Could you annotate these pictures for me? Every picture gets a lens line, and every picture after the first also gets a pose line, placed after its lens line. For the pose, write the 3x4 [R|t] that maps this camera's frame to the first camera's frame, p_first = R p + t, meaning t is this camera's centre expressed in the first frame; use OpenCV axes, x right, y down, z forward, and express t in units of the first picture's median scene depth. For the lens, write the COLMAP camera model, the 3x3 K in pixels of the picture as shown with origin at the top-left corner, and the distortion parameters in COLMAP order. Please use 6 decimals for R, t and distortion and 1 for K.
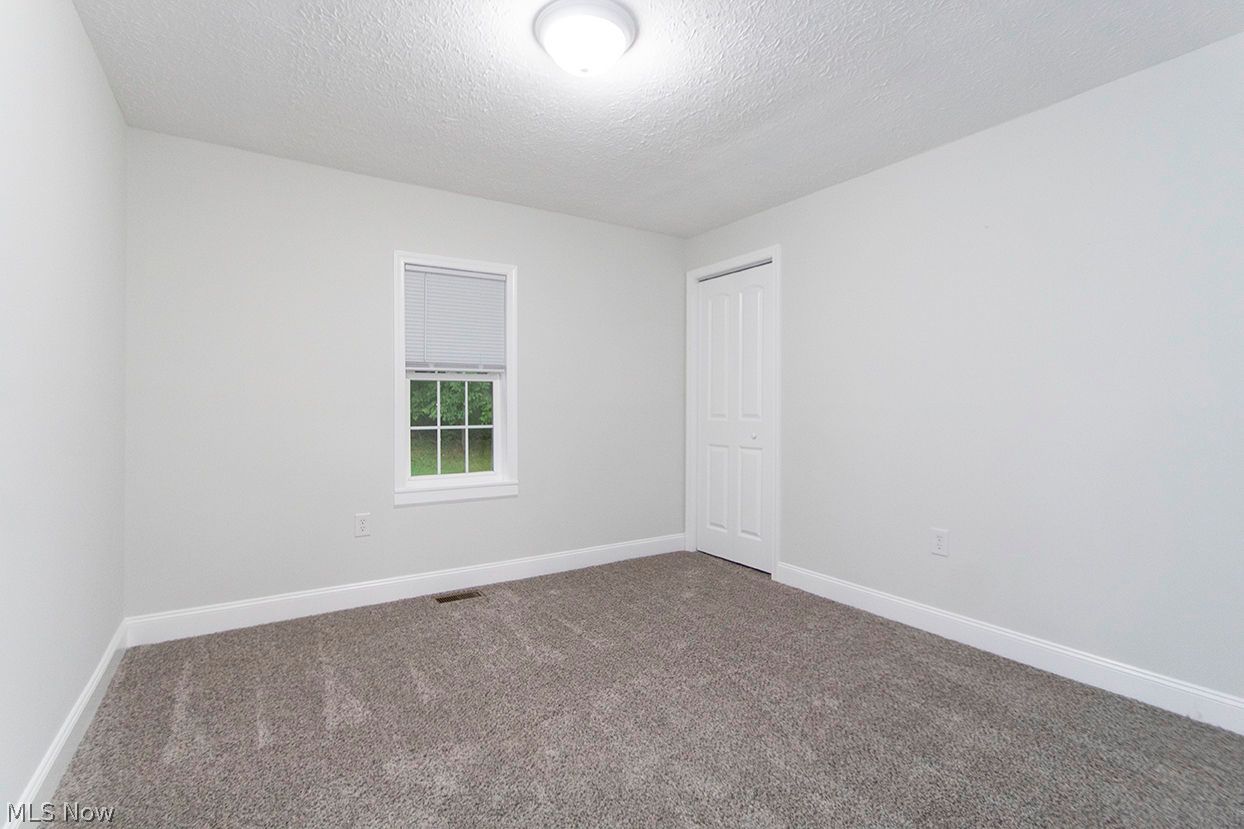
lens RADIAL K [[573.7, 0, 620.4], [0, 573.7, 408.8], [0, 0, 1]] dist [-0.000621, 0.000086]
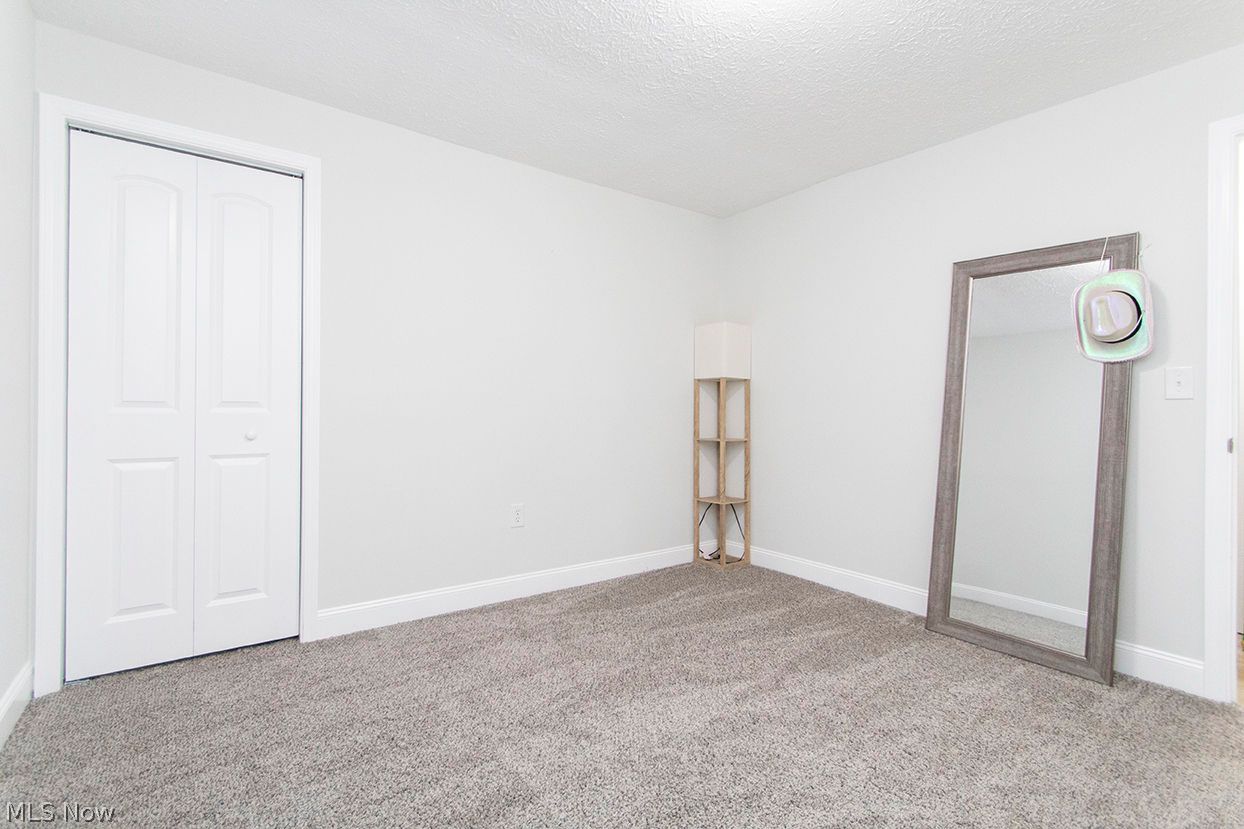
lens RADIAL K [[573.7, 0, 620.4], [0, 573.7, 408.8], [0, 0, 1]] dist [-0.000621, 0.000086]
pose [[-0.056836, -0.000903, 0.998383, -0.417855], [-0.002975, 0.999995, 0.000735, 0.015749], [-0.998379, -0.002929, -0.056838, 0.626704]]
